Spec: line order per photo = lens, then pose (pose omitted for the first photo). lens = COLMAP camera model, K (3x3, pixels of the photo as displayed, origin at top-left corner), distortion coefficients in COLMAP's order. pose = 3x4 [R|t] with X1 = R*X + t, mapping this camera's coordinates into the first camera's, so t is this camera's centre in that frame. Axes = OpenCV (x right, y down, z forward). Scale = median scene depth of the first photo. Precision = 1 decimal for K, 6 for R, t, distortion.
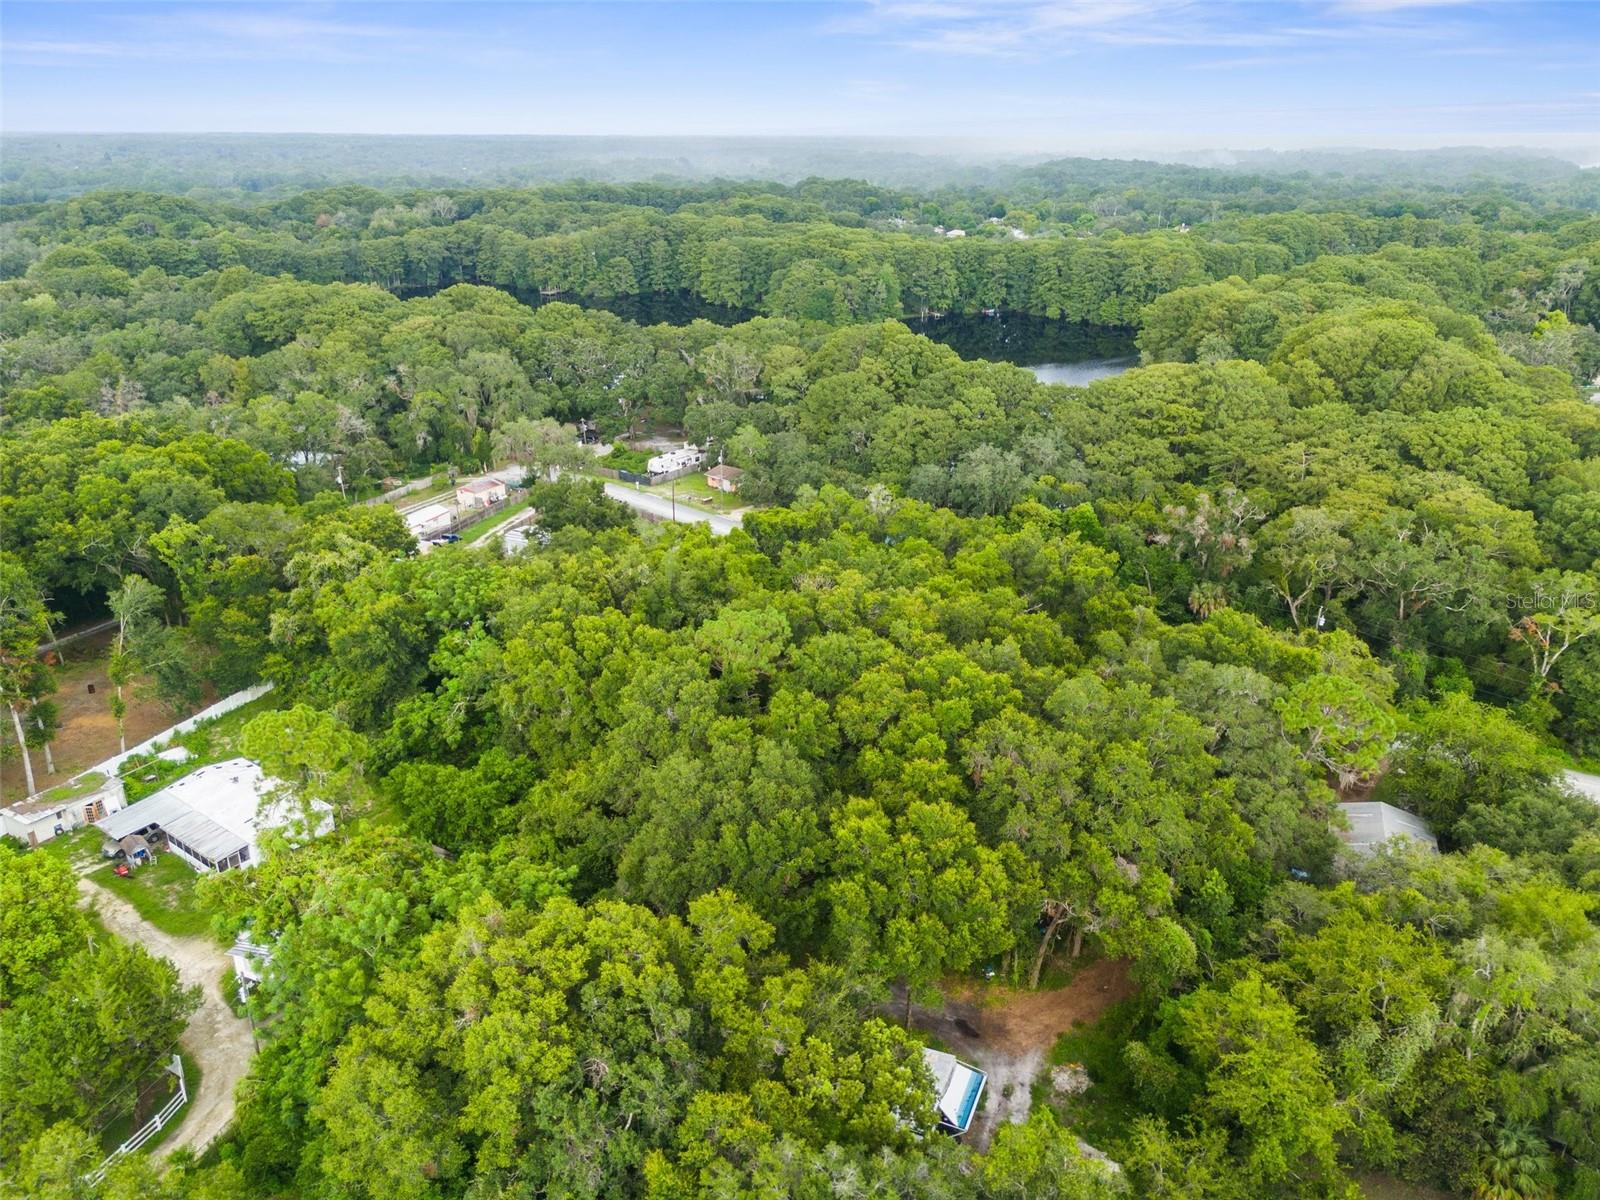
lens RADIAL K [[1223.3, 0, 800.0], [0, 1223.3, 600.0], [0, 0, 1]] dist [0.071026, -0.078284]
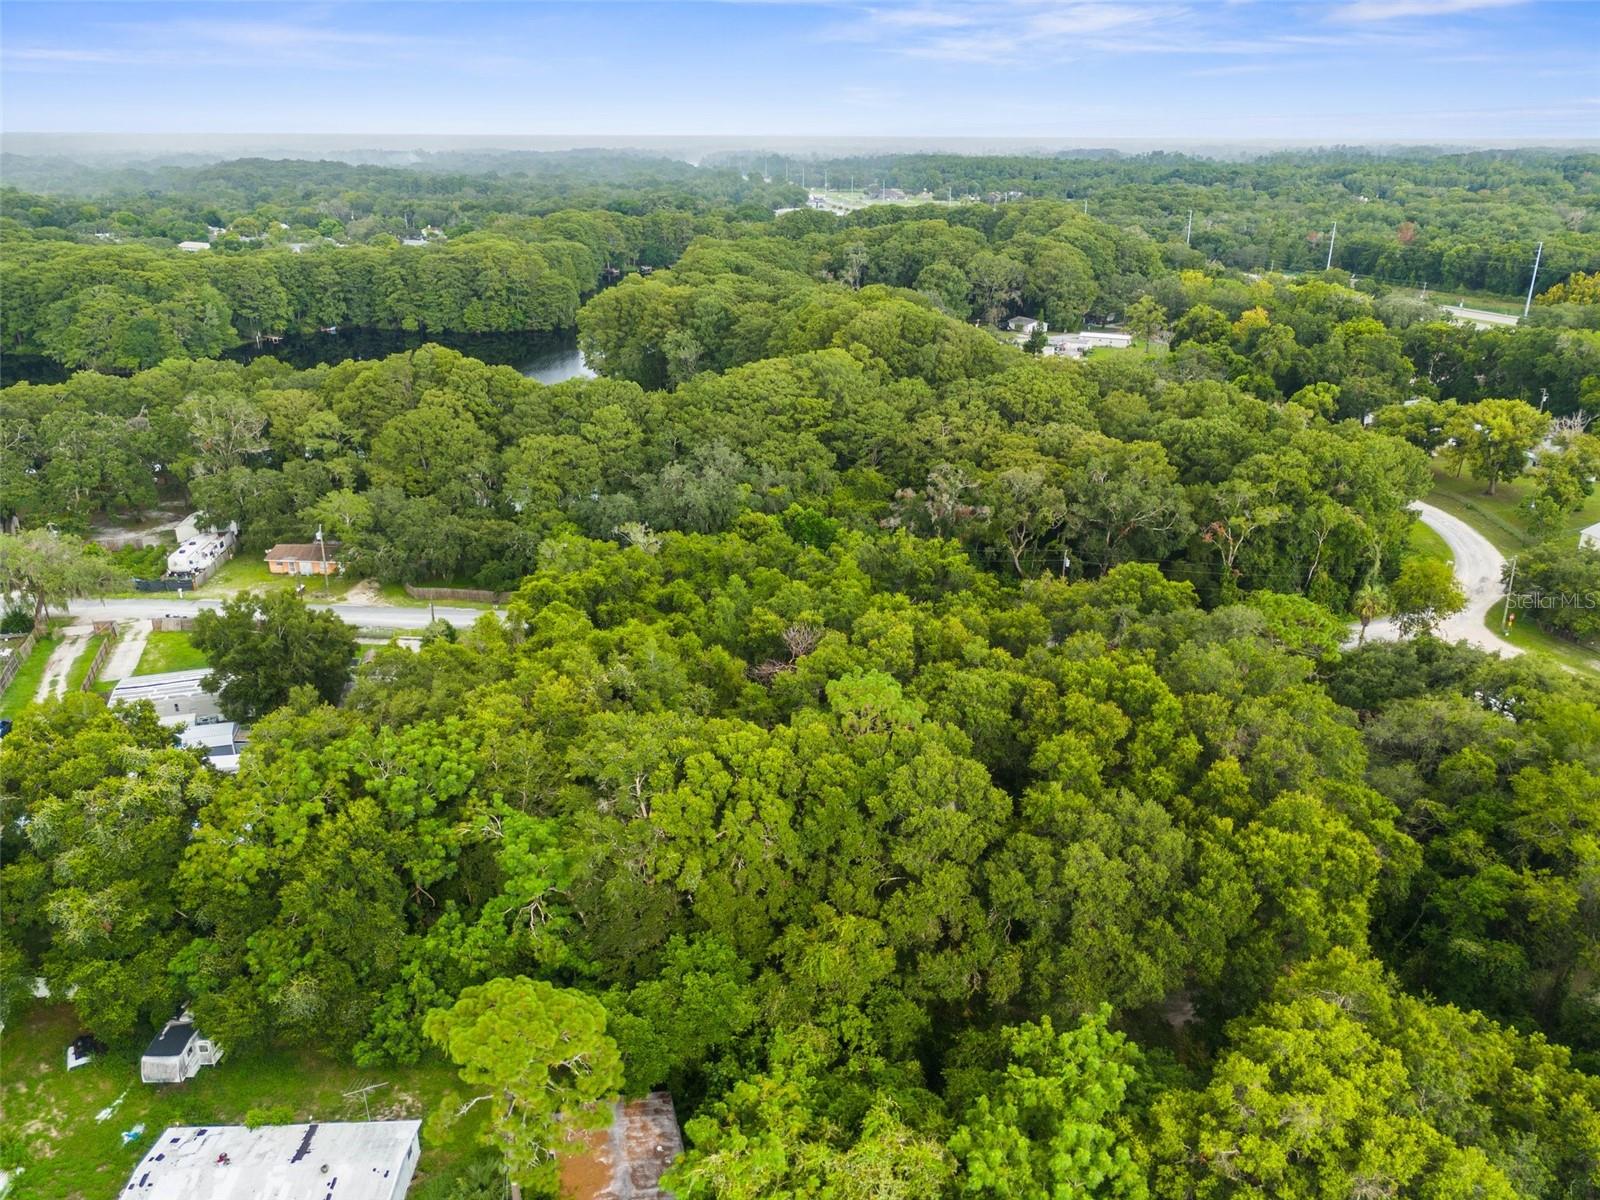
lens RADIAL K [[1223.3, 0, 800.0], [0, 1223.3, 600.0], [0, 0, 1]] dist [0.071026, -0.078284]
pose [[0.772296, -0.226958, 0.593337, -0.173934], [0.226979, 0.970933, 0.075953, -0.035810], [-0.593329, 0.076016, 0.801363, 0.093424]]
